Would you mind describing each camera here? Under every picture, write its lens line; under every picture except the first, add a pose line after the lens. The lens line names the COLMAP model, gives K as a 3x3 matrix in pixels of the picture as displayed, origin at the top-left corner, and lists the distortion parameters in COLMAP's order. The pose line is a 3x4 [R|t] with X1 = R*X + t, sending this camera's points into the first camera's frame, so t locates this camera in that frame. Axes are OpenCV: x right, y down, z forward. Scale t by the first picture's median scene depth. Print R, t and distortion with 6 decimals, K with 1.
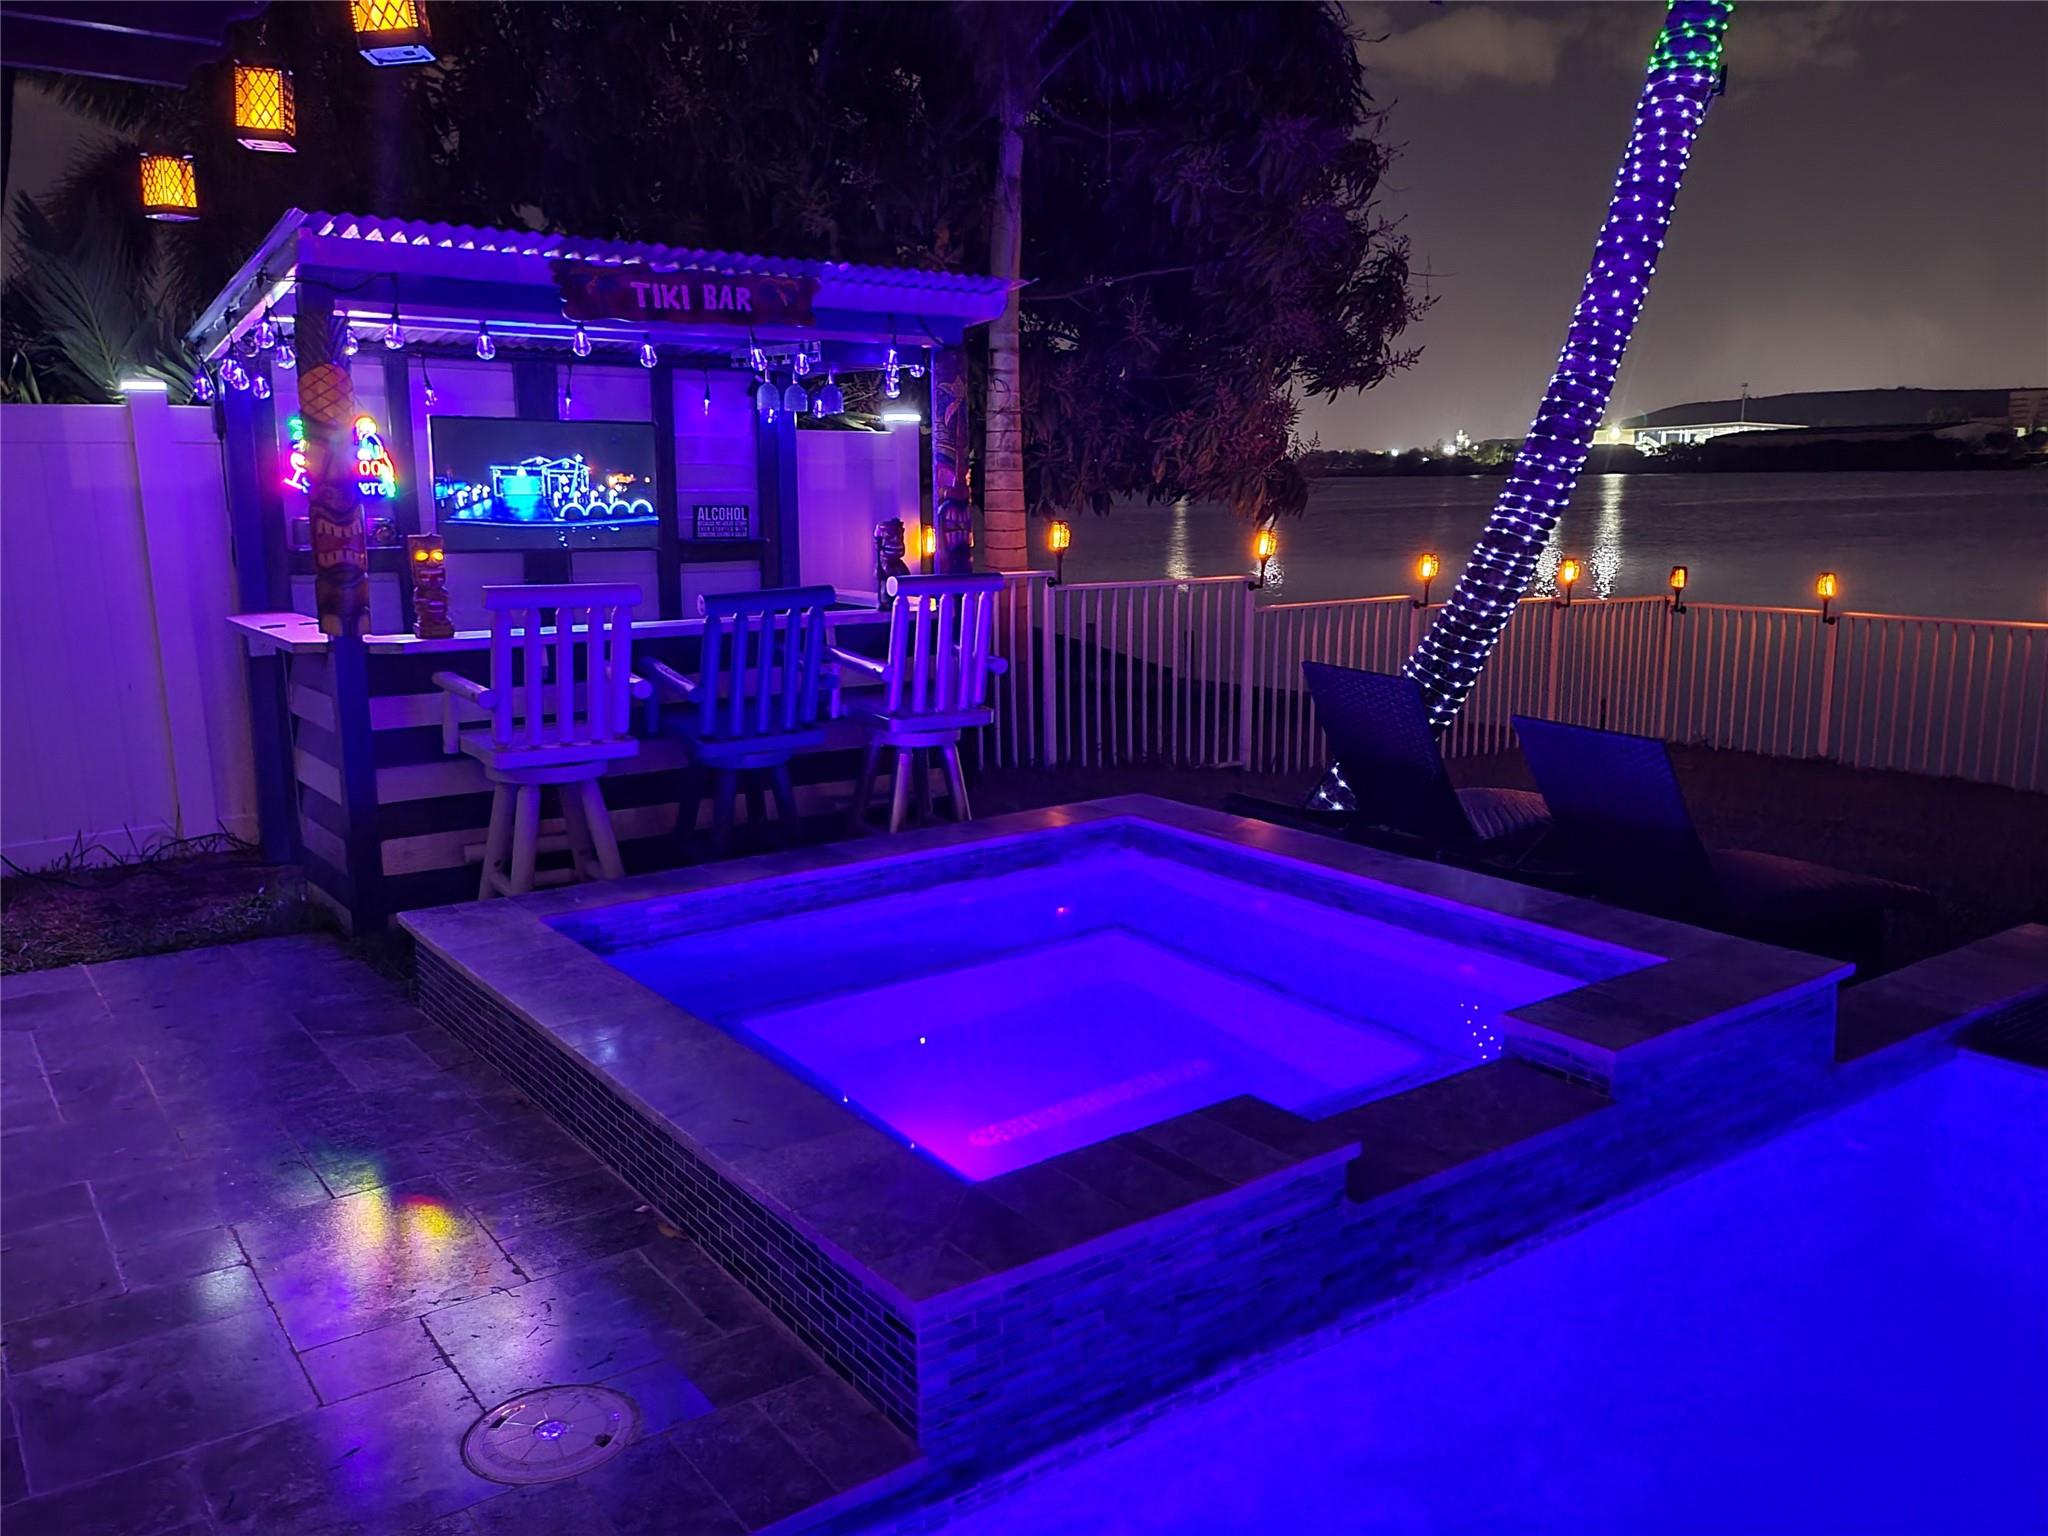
lens RADIAL K [[1587.2, 0, 1037.4], [0, 1587.2, 775.8], [0, 0, 1]] dist [0.040522, -0.030709]
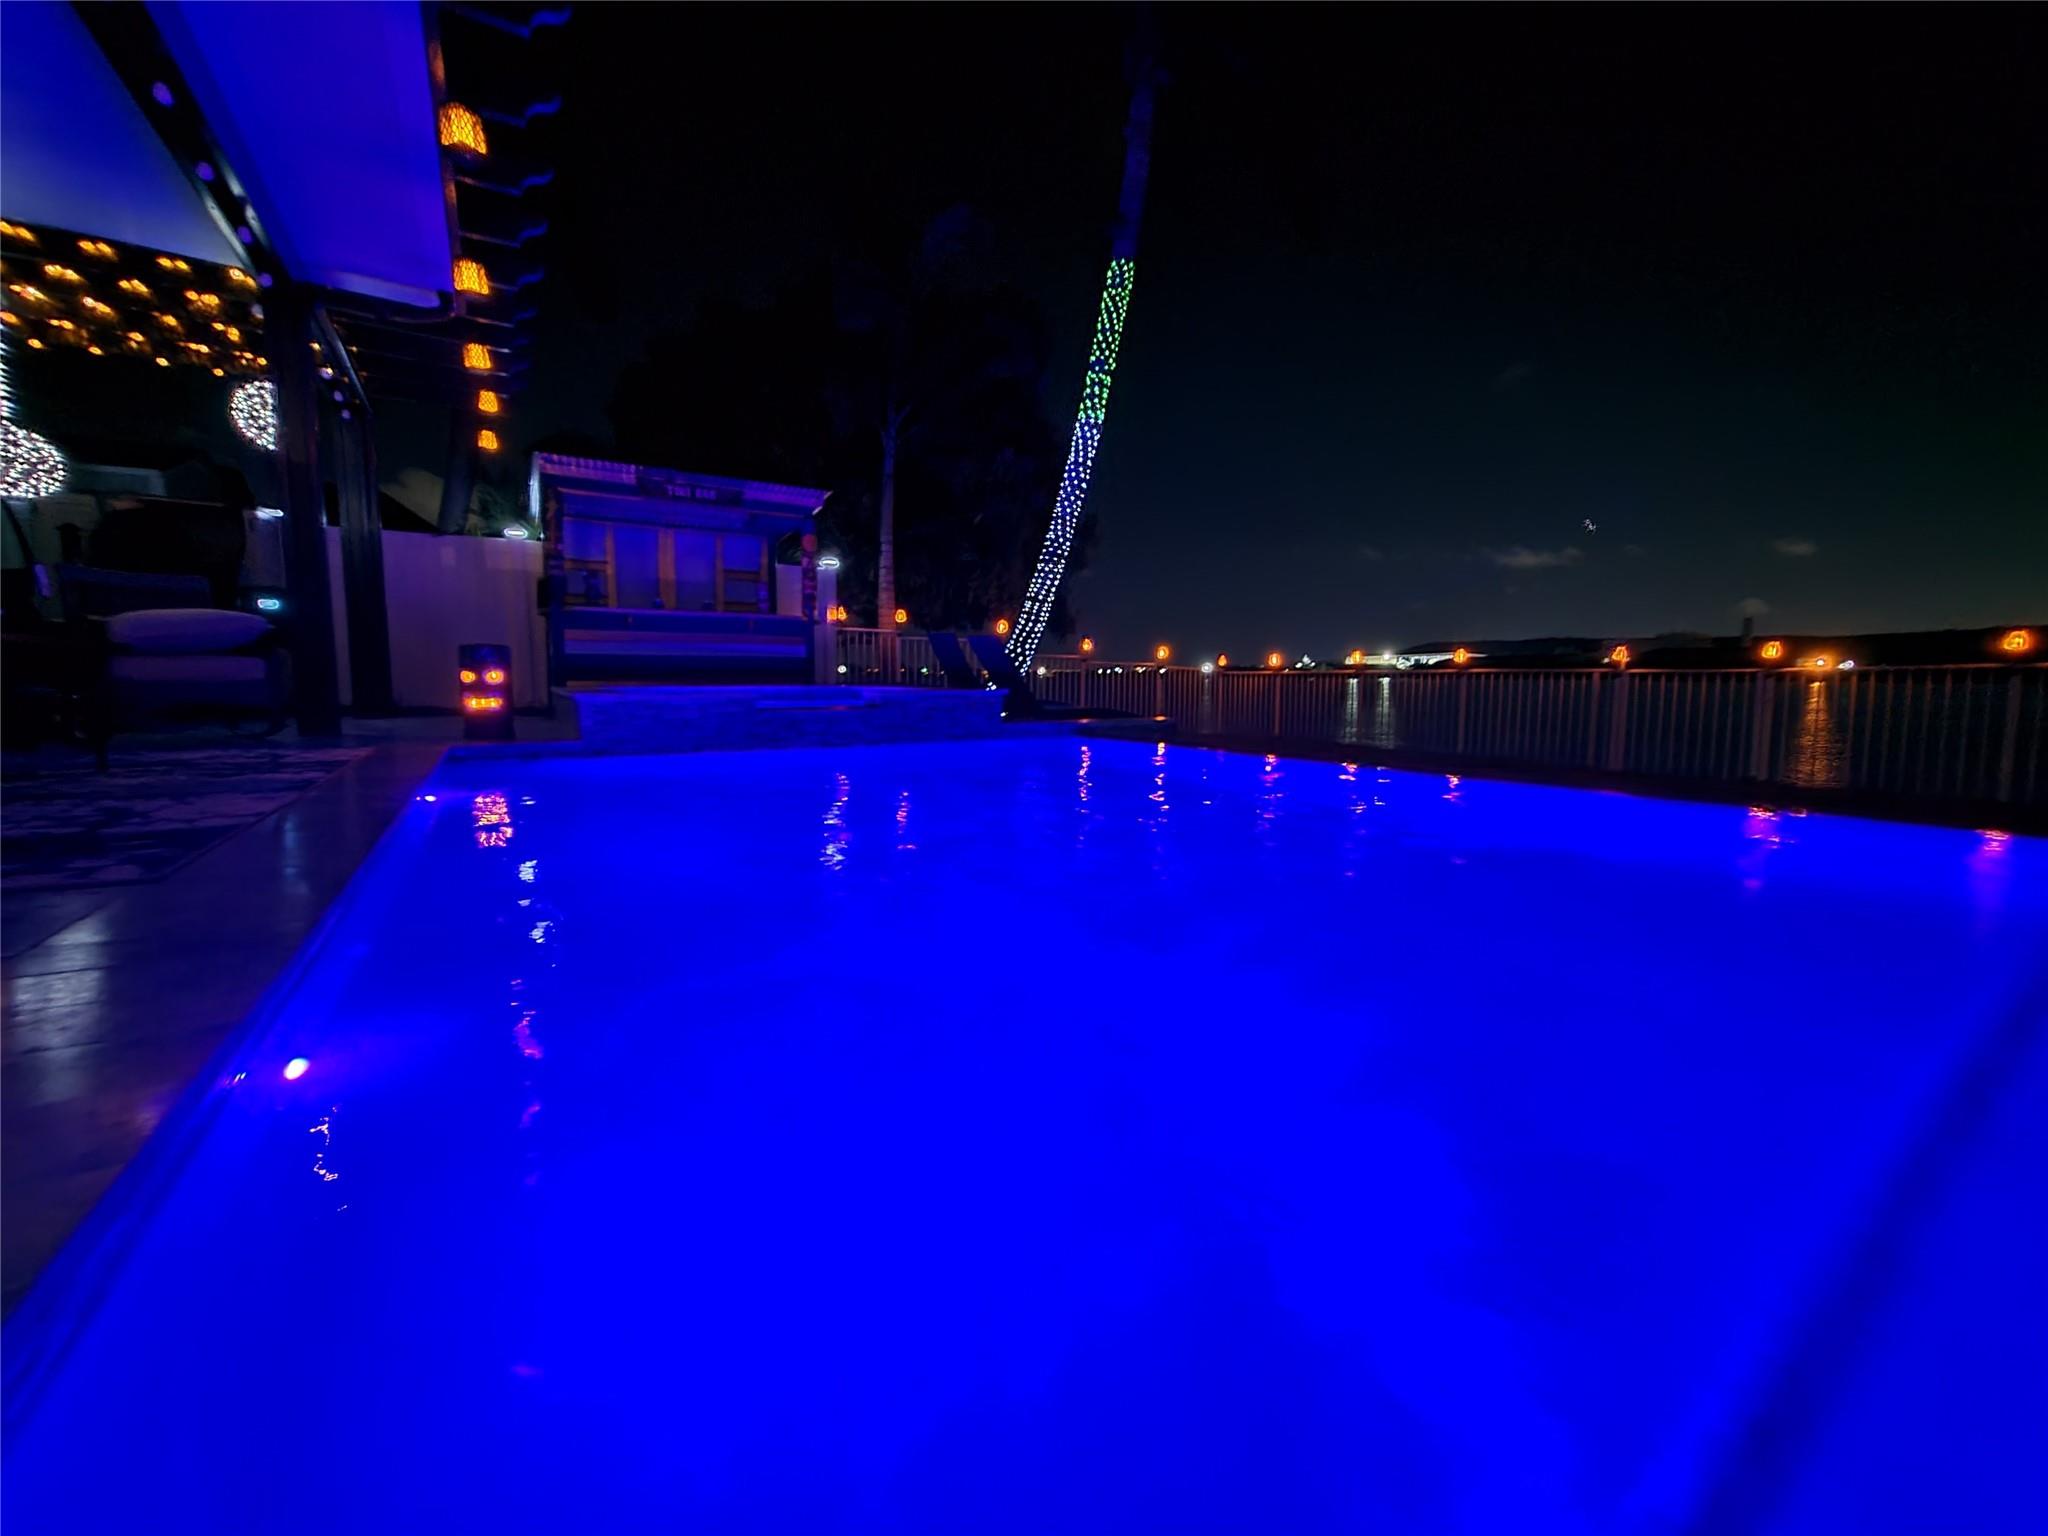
lens RADIAL K [[823.3, 0, 1033.5], [0, 823.3, 761.9], [0, 0, 1]] dist [-0.001546, 0.002398]
pose [[0.997801, 0.017103, -0.064038, 0.377877], [-0.022360, 0.996356, -0.082304, 0.216786], [0.062398, 0.083555, 0.994548, -0.281078]]
